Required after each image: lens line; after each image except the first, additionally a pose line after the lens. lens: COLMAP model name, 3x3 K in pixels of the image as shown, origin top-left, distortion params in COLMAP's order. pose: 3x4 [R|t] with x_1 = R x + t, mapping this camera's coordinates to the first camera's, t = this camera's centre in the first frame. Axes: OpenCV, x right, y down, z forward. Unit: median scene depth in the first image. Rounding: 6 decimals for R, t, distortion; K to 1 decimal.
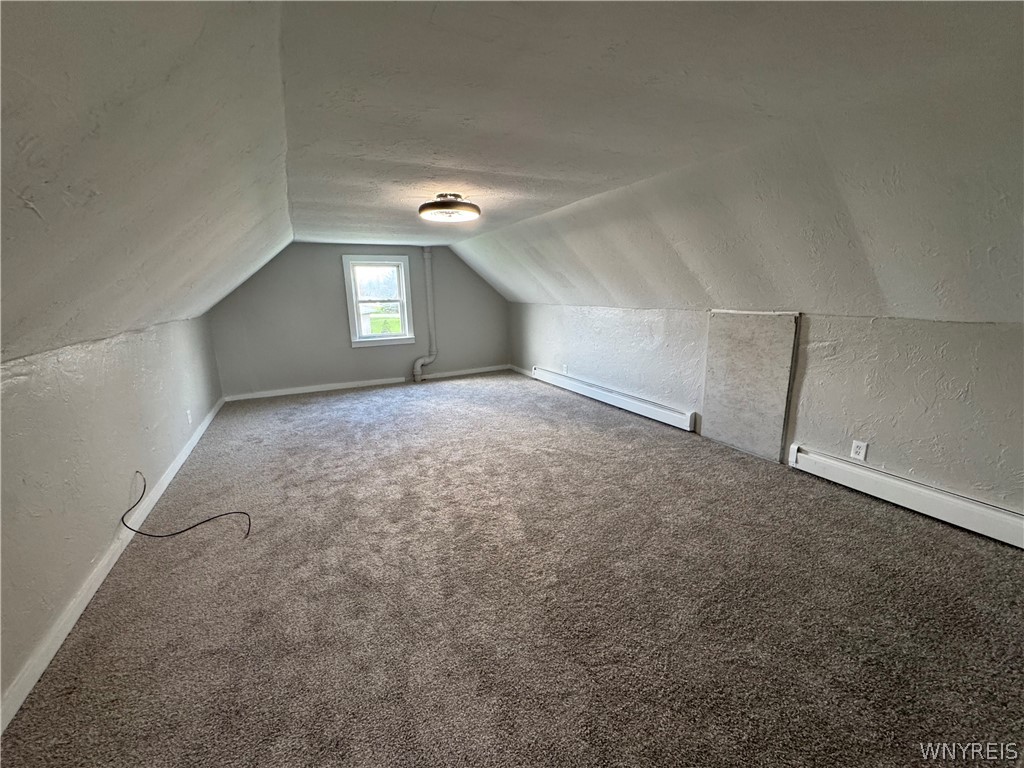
lens RADIAL K [[409.8, 0, 511.5], [0, 409.8, 359.0], [0, 0, 1]] dist [-0.001683, 0.000051]
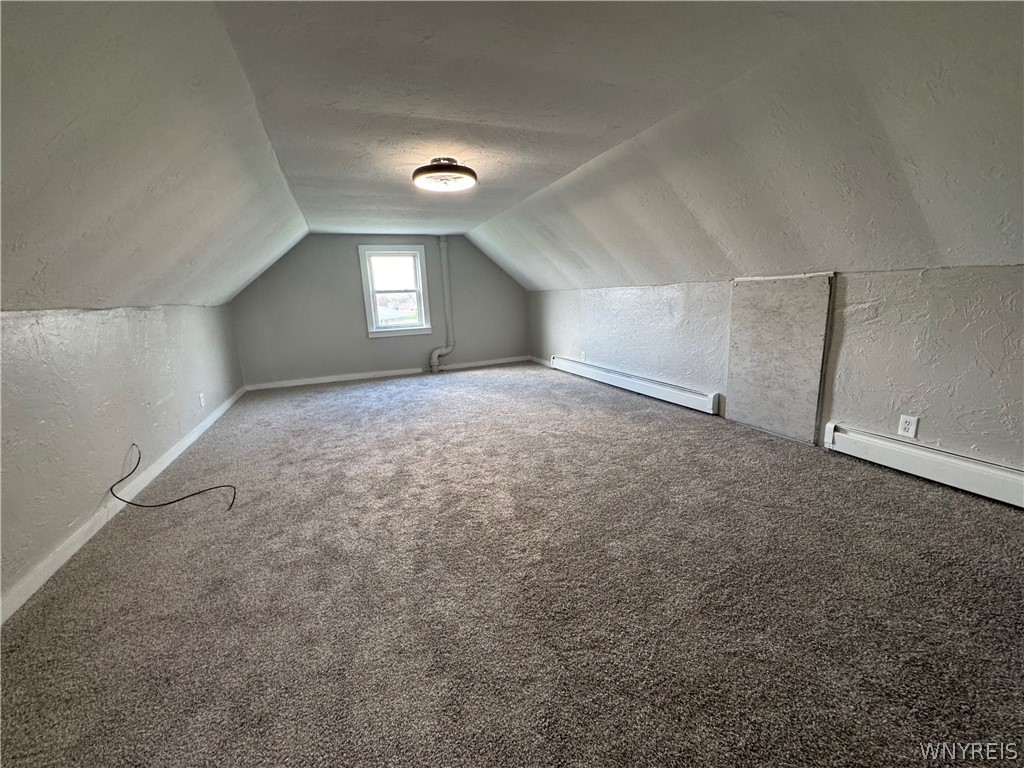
lens RADIAL K [[409.8, 0, 511.5], [0, 409.8, 359.0], [0, 0, 1]] dist [-0.001683, 0.000051]
pose [[0.996665, -0.008345, -0.081178, 0.097515], [0.007639, 0.999930, -0.008999, 0.089745], [0.081248, 0.008348, 0.996659, 0.081334]]
